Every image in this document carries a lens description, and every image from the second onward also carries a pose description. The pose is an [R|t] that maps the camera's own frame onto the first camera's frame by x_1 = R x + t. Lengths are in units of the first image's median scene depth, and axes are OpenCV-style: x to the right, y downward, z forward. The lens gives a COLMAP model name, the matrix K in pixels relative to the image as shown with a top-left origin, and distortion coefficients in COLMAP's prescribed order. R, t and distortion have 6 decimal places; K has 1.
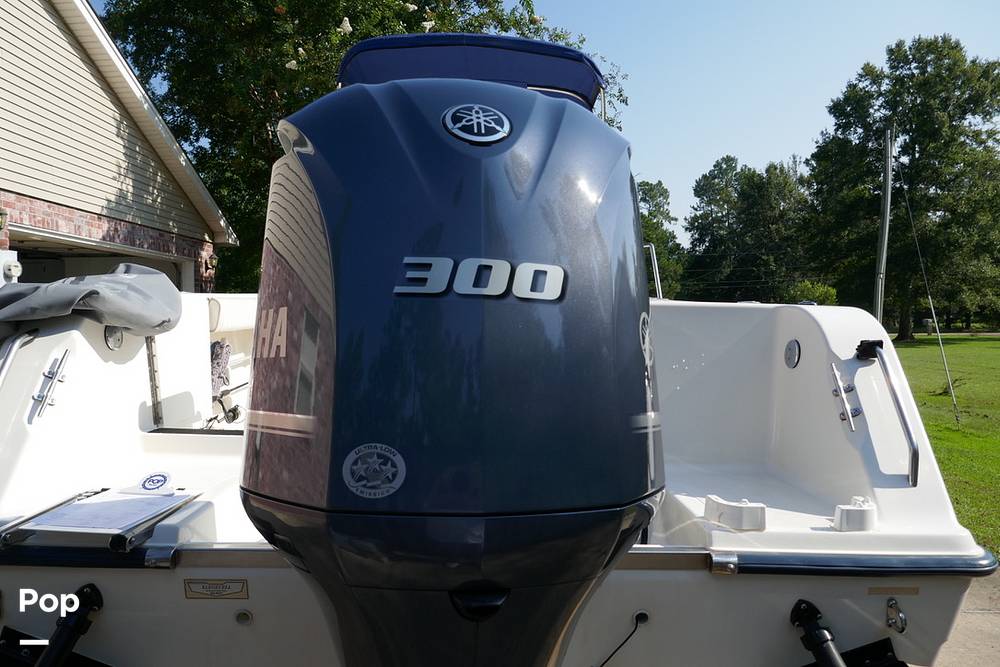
lens RADIAL K [[723.5, 0, 500.0], [0, 723.5, 333.5], [0, 0, 1]] dist [-0.002606, 0.002436]
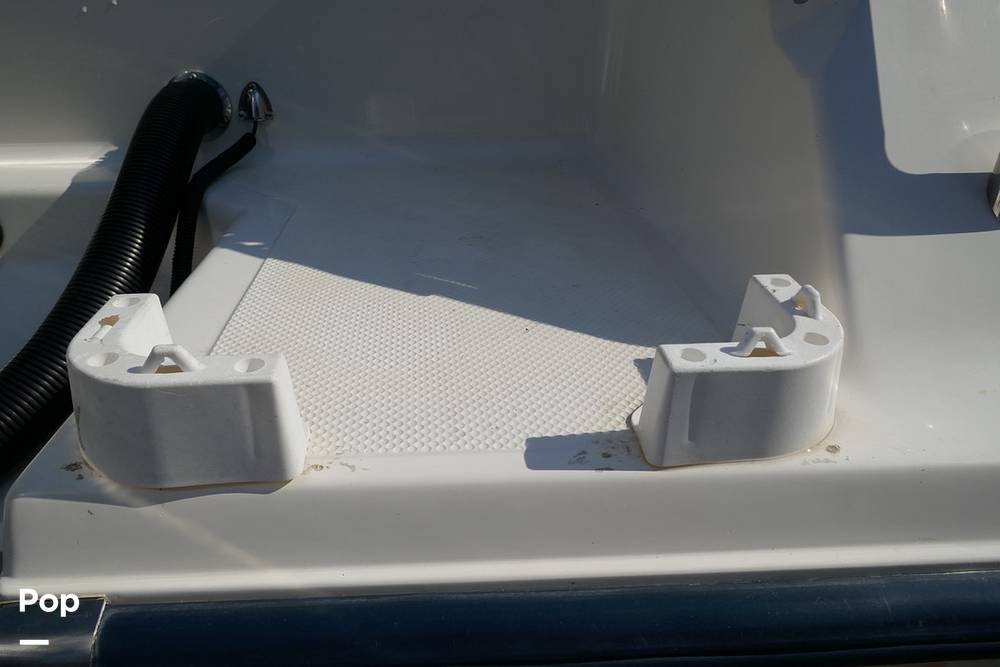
lens RADIAL K [[723.6, 0, 498.4], [0, 723.6, 335.4], [0, 0, 1]] dist [-0.013526, 0.008971]
pose [[0.998641, -0.034332, 0.039203, 0.406887], [0.014284, 0.903825, 0.427664, 0.145008], [-0.050115, -0.426523, 0.903087, 0.807277]]
